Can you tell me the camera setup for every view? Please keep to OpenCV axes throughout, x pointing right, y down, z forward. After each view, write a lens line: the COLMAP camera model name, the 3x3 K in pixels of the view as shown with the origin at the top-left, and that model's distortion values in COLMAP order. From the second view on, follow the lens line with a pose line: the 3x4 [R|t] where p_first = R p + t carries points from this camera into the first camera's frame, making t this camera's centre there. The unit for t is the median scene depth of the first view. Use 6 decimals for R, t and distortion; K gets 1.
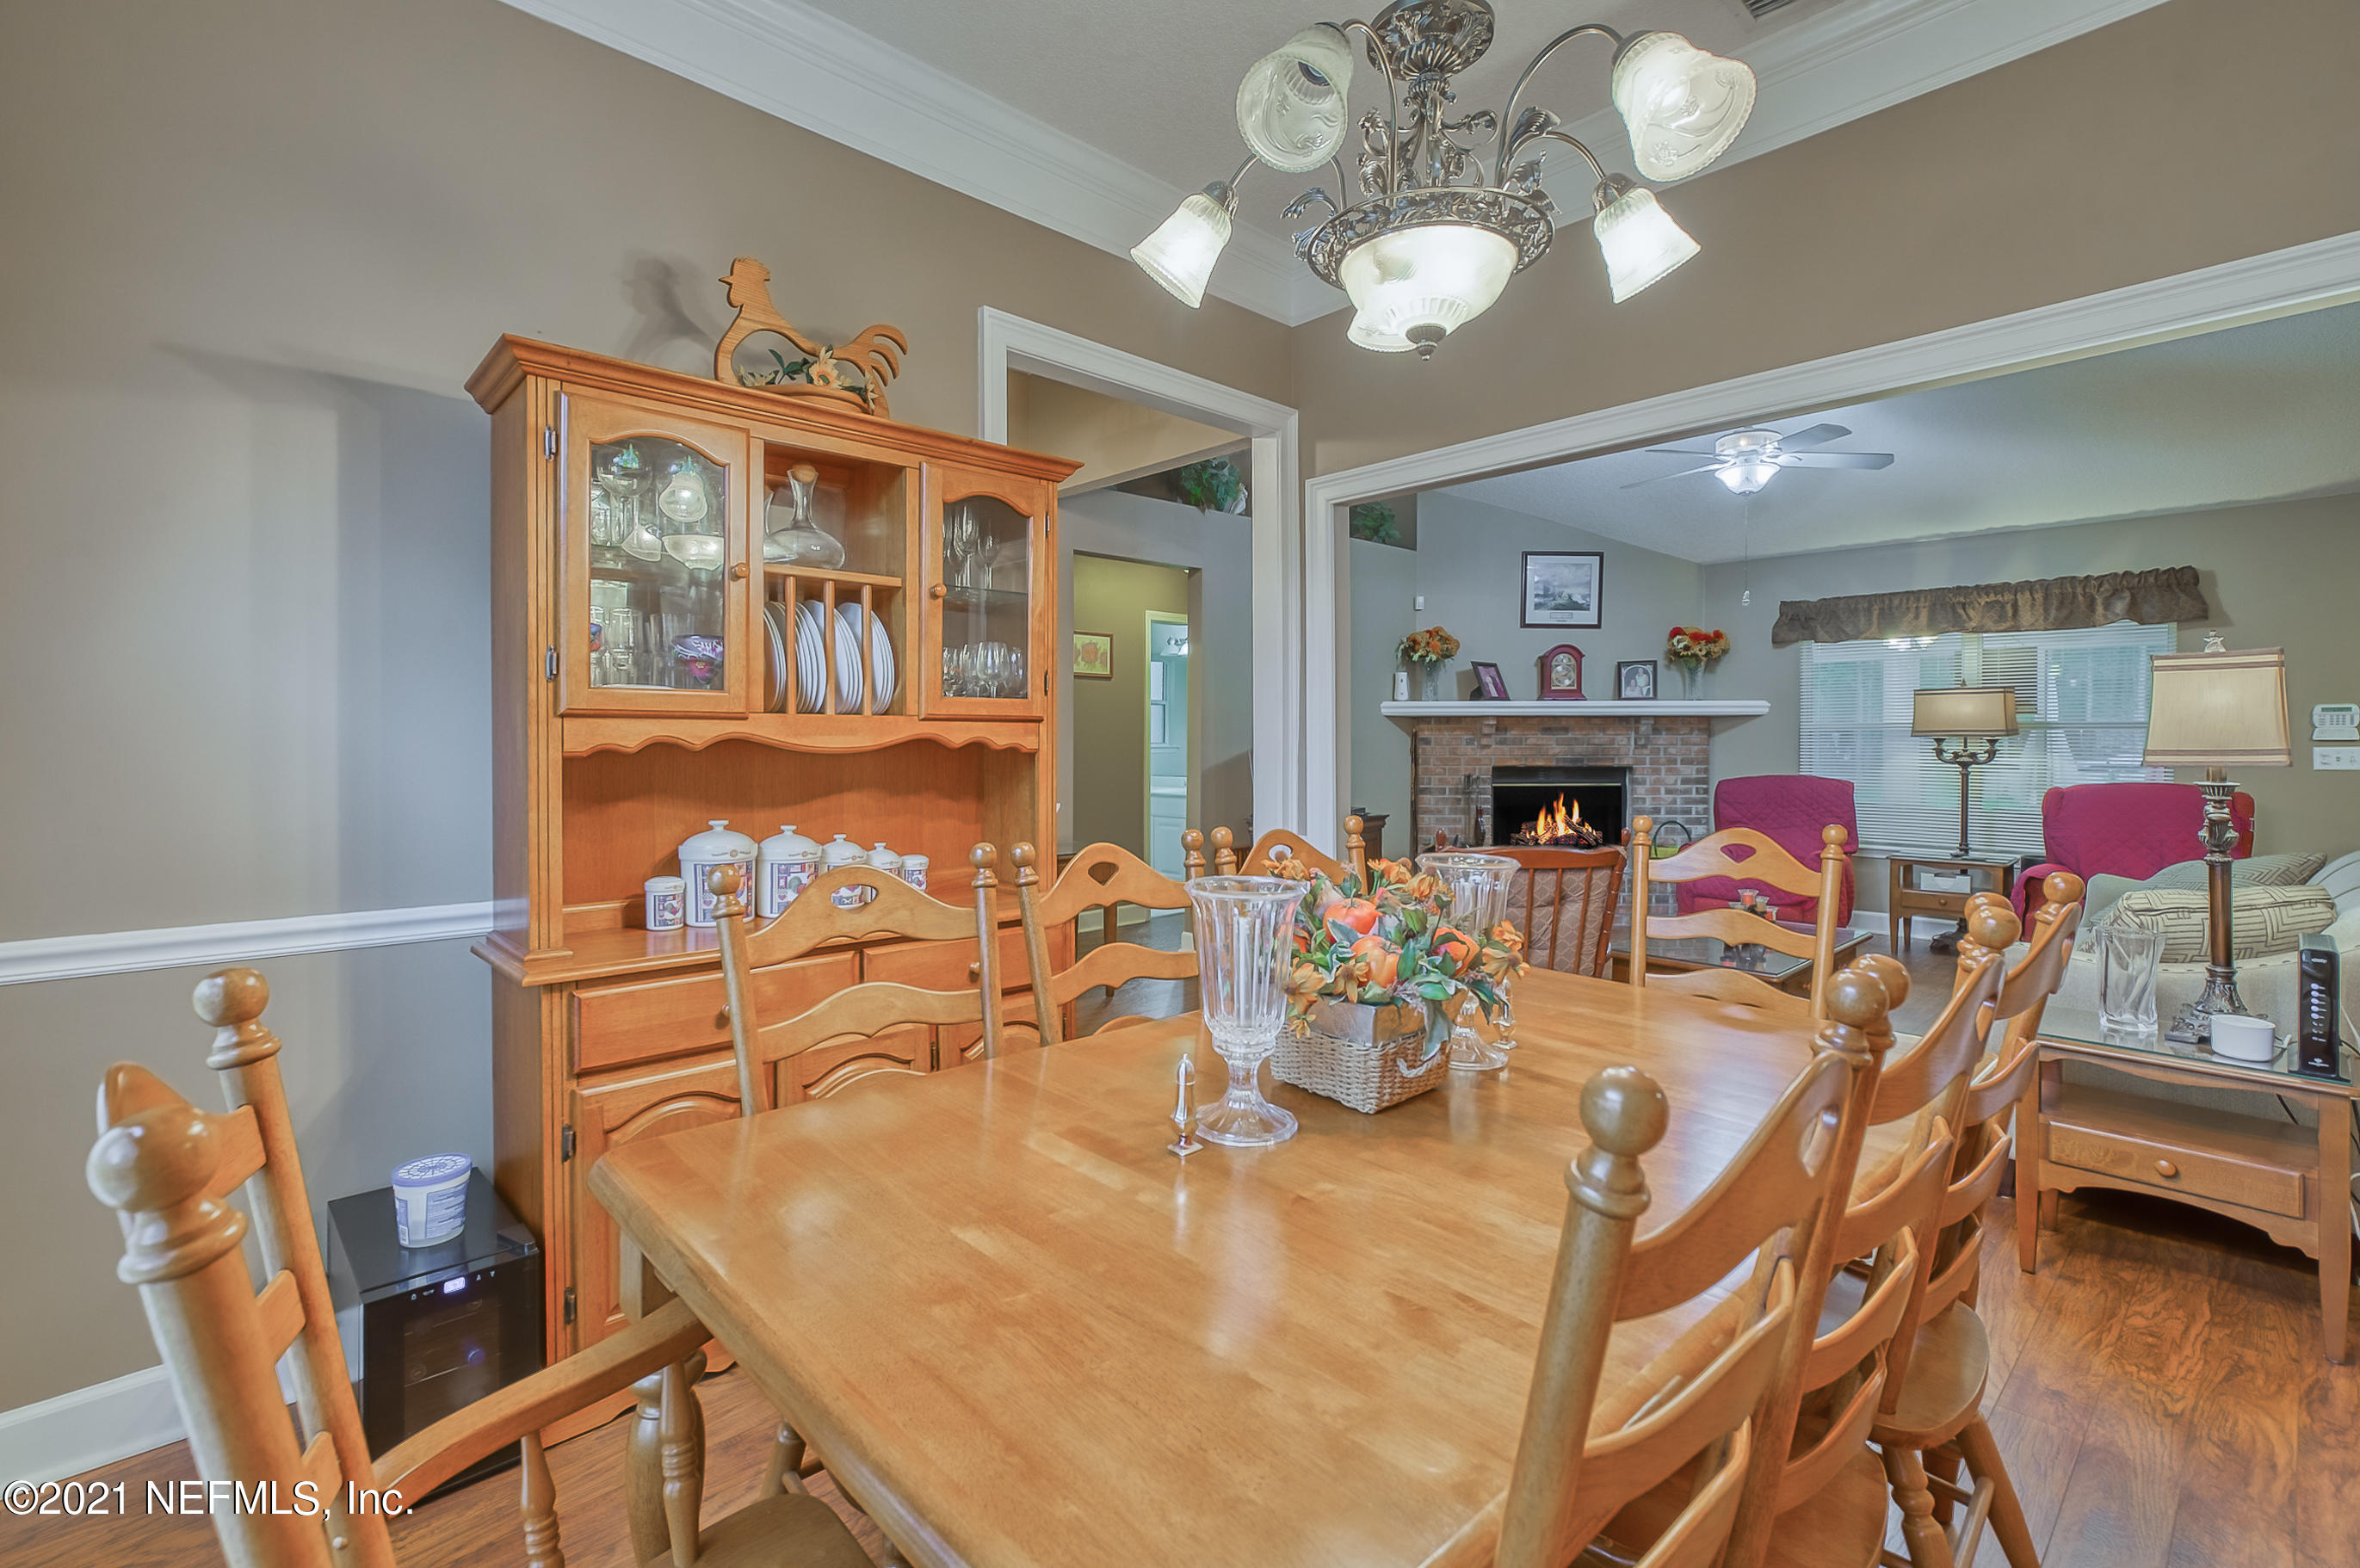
lens RADIAL K [[1061.5, 0, 1161.6], [0, 1061.5, 755.9], [0, 0, 1]] dist [-0.008265, 0.003981]
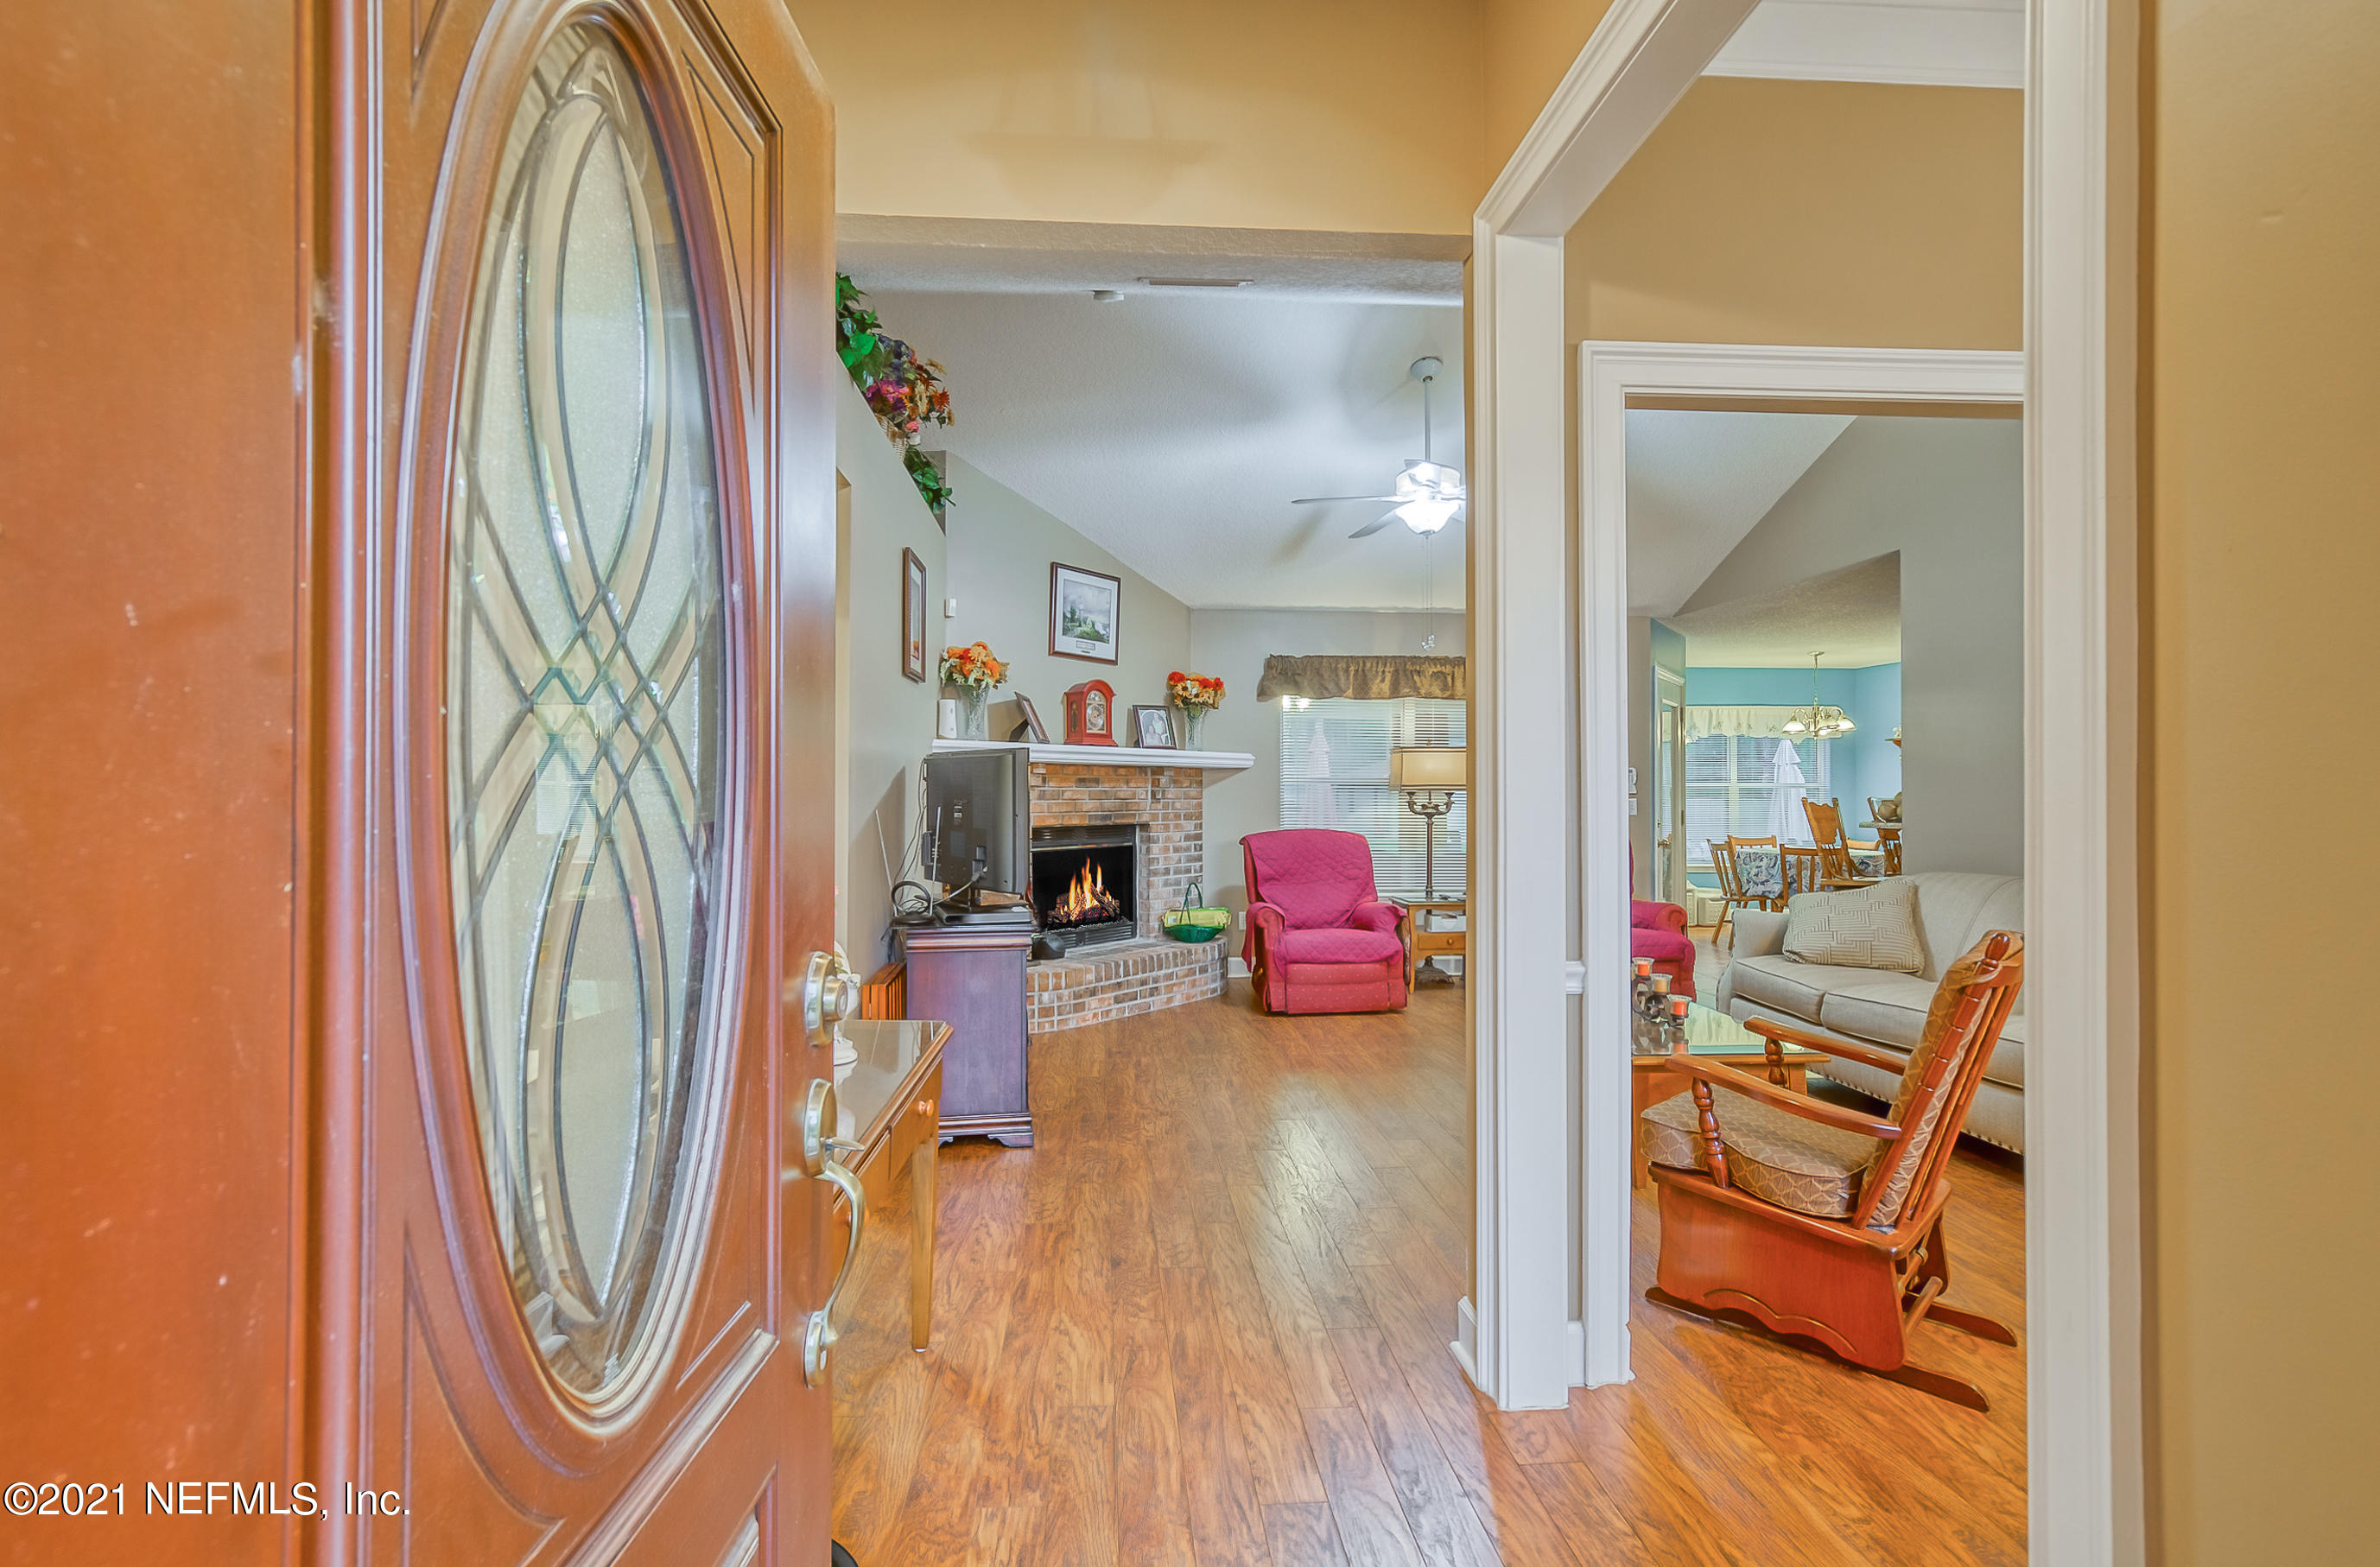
lens RADIAL K [[1070.6, 0, 1166.7], [0, 1070.6, 783.1], [0, 0, 1]] dist [-0.008265, 0.003981]
pose [[0.626292, 0.006880, 0.779558, -0.248368], [0.011560, 0.999769, -0.018111, -0.007280], [-0.779503, 0.020354, 0.626068, 0.429551]]
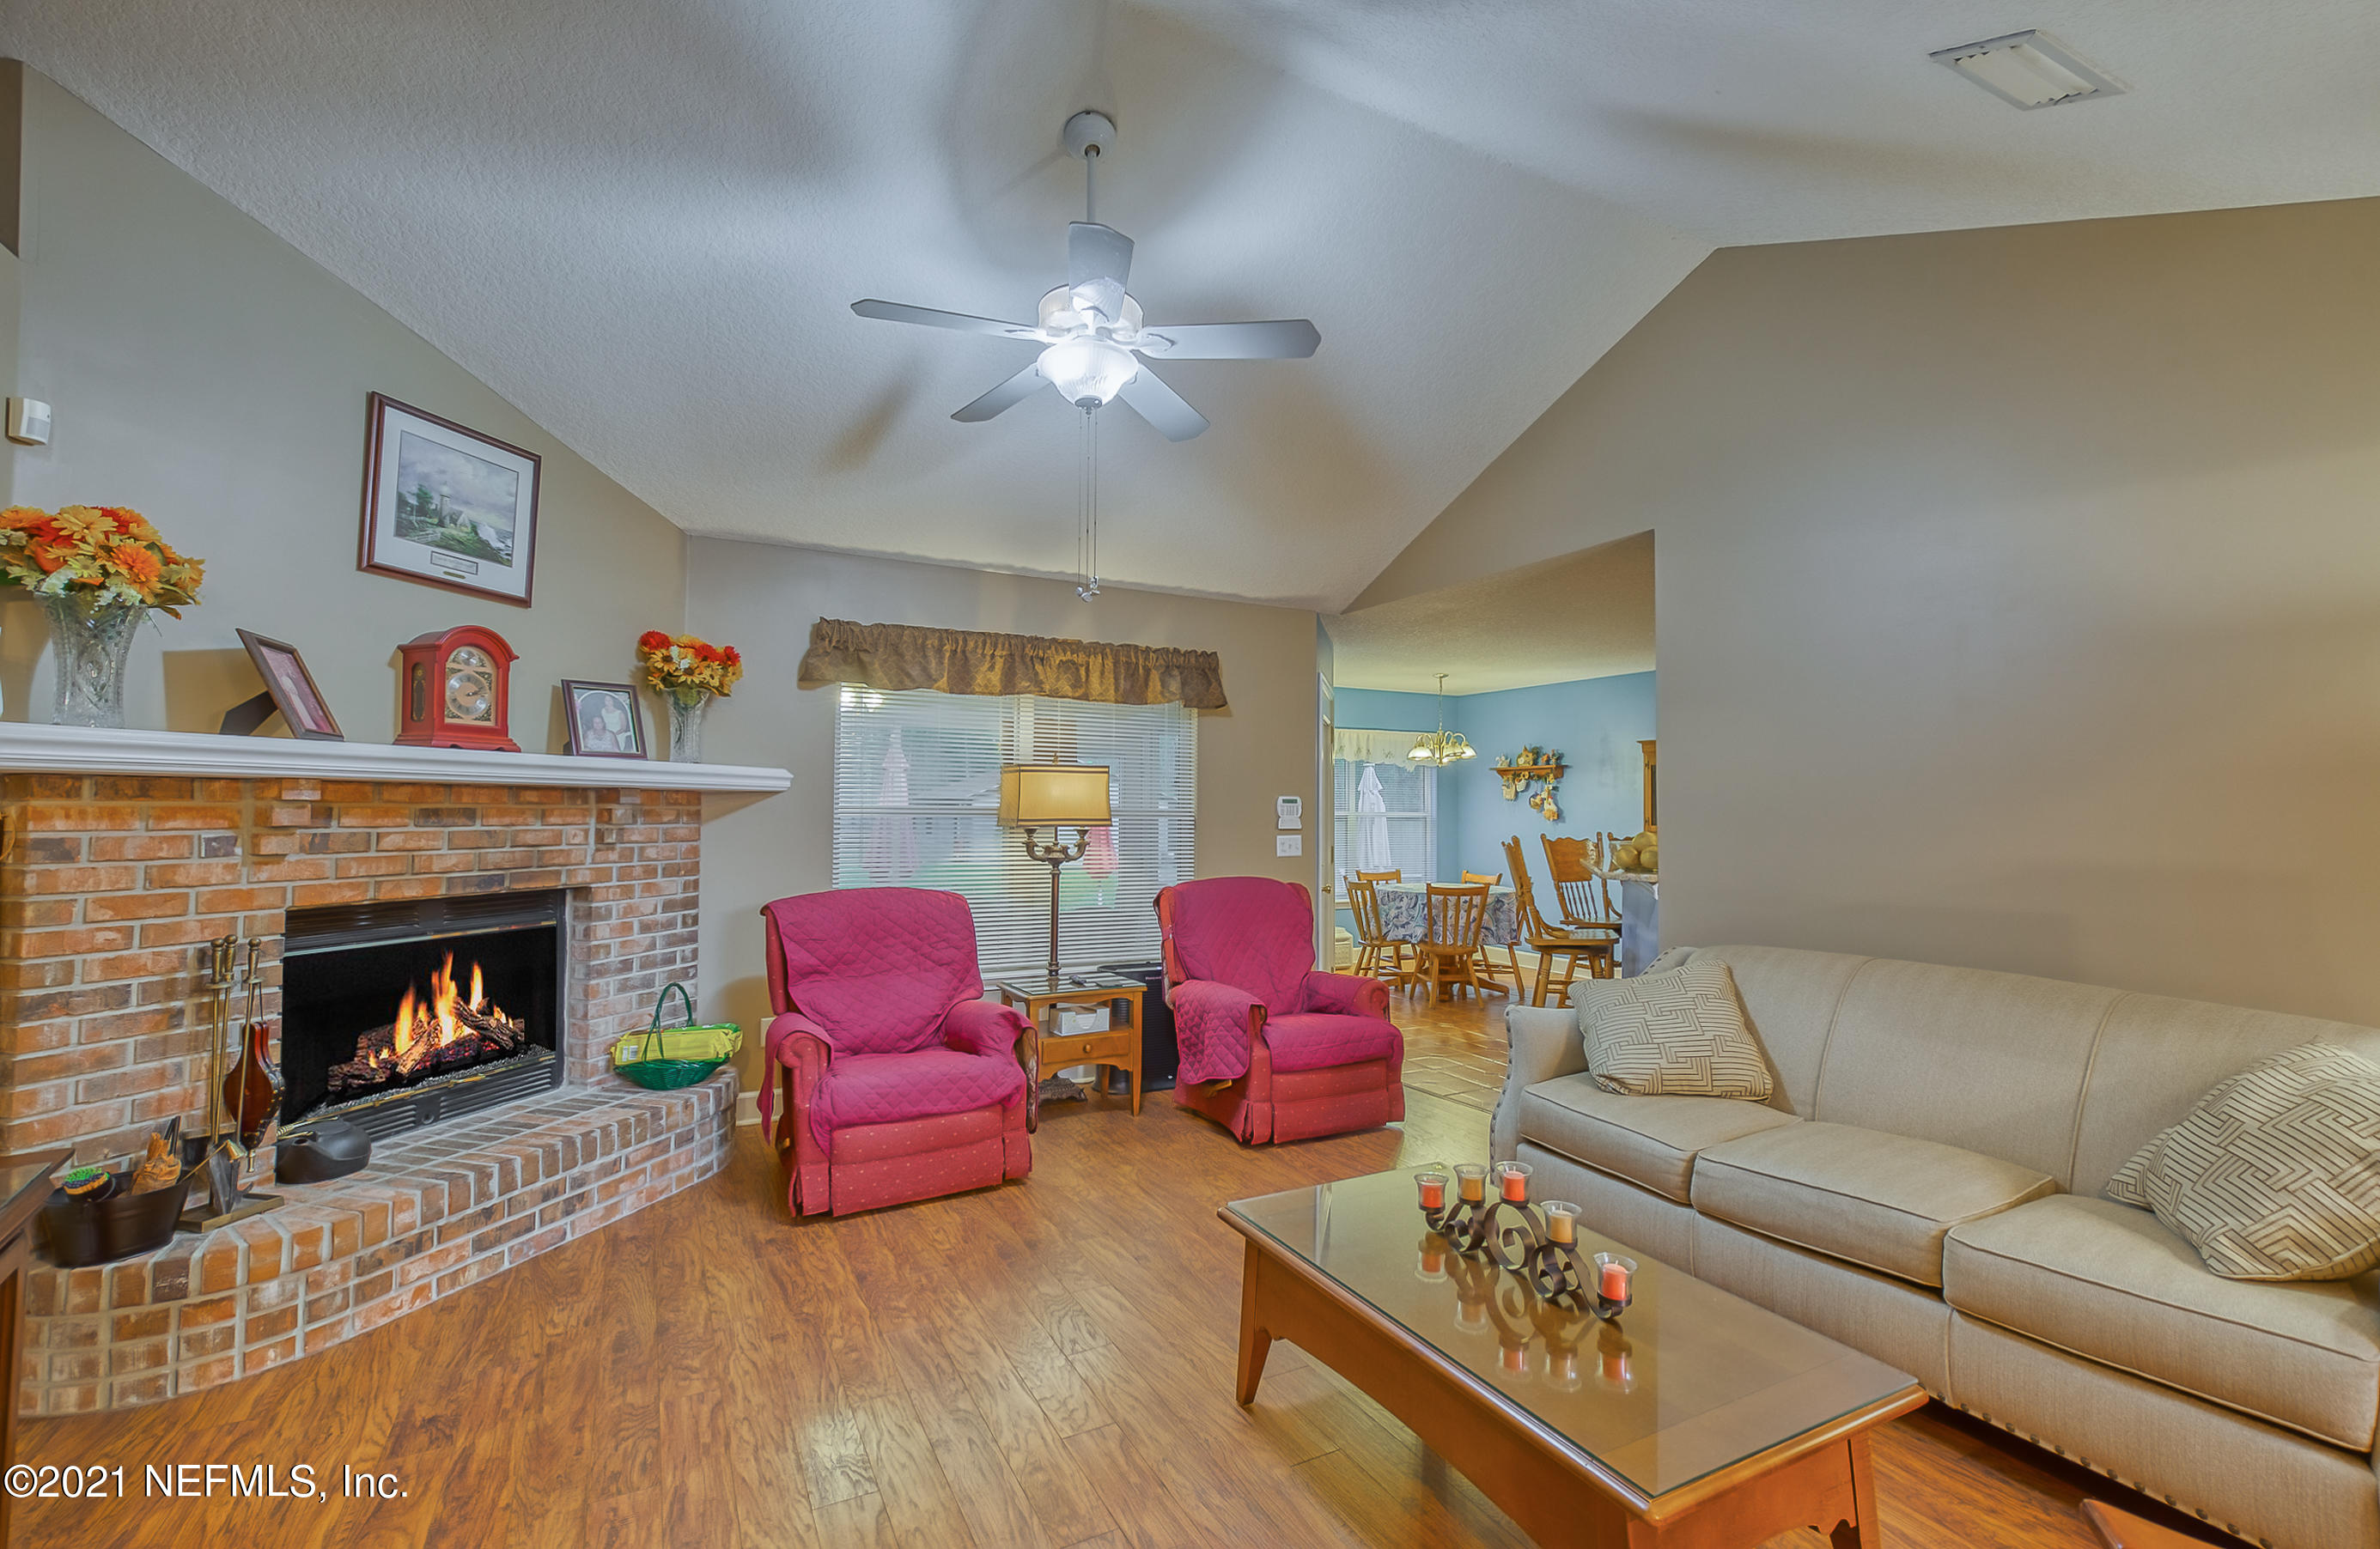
lens RADIAL K [[1040.5, 0, 1201.1], [0, 1040.5, 775.0], [0, 0, 1]] dist [-0.007388, 0.004959]
pose [[0.246405, 0.035562, 0.968514, 0.028153], [0.009819, 0.999184, -0.039186, -0.021276], [-0.969117, 0.019165, 0.245855, 0.593406]]
